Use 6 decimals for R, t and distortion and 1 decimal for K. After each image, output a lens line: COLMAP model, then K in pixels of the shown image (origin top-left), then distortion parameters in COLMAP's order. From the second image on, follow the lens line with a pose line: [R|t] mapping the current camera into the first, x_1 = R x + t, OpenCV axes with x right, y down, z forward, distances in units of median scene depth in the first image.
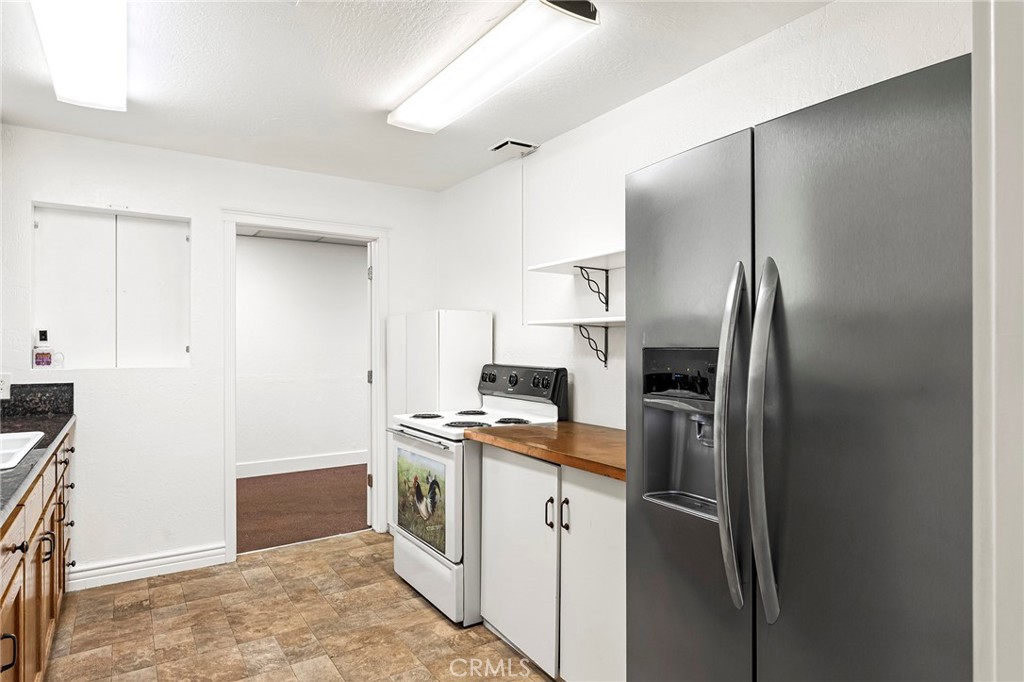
lens RADIAL K [[596.9, 0, 512.0], [0, 596.9, 341.0], [0, 0, 1]] dist [-0.000705, -0.000321]
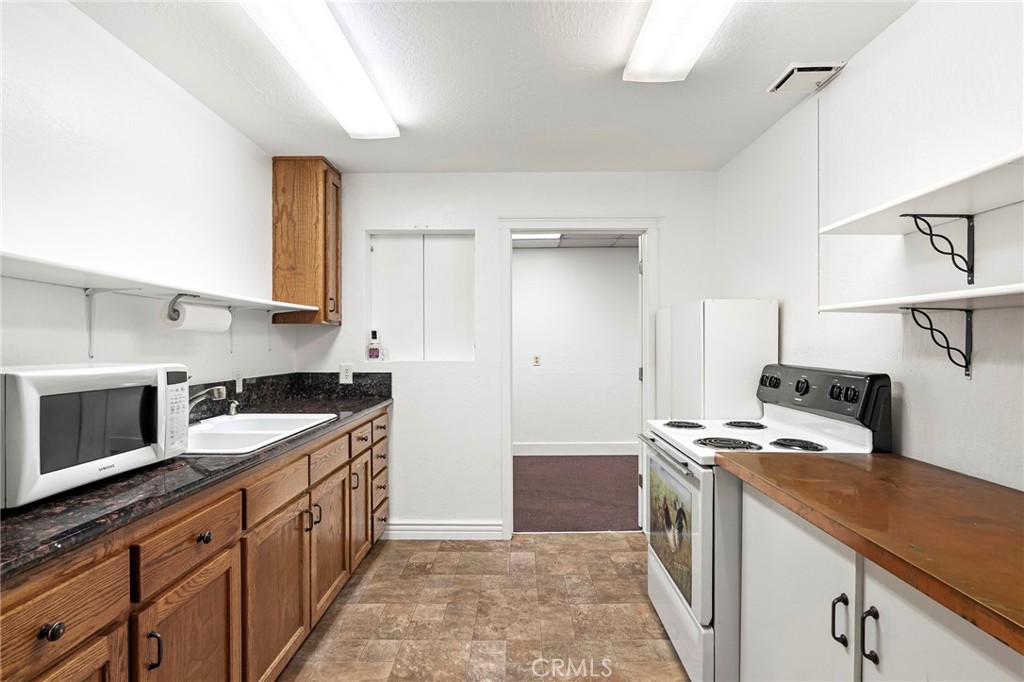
lens RADIAL K [[492.2, 0, 511.4], [0, 492.2, 345.1], [0, 0, 1]] dist [-0.003311, 0.000189]
pose [[0.828747, 0.000196, -0.559624, 0.047899], [0.007402, 0.999909, 0.011312, 0.003119], [0.559575, -0.013517, 0.828670, 0.302267]]
